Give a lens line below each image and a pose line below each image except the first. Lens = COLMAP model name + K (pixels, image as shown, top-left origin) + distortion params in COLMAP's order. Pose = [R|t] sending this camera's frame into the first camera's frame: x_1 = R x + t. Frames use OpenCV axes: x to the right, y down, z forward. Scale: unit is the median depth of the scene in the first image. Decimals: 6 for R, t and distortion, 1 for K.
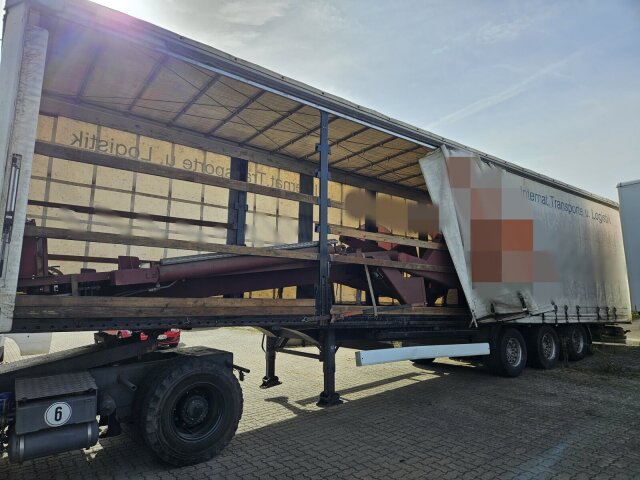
lens RADIAL K [[427.1, 0, 320.0], [0, 427.1, 241.4], [0, 0, 1]] dist [0.058952, -0.034188]
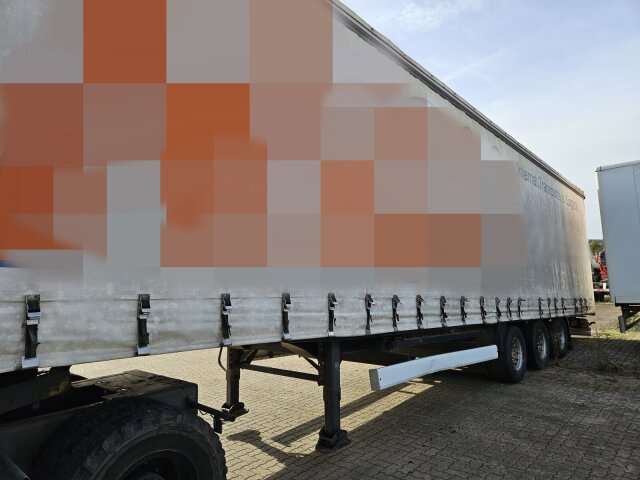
lens RADIAL K [[427.1, 0, 319.6], [0, 427.1, 239.0], [0, 0, 1]] dist [0.058952, -0.034188]
pose [[0.980776, 0.011581, 0.194793, -0.116031], [-0.014119, 0.999833, 0.011645, 0.026528], [-0.194625, -0.014172, 0.980775, 0.260474]]
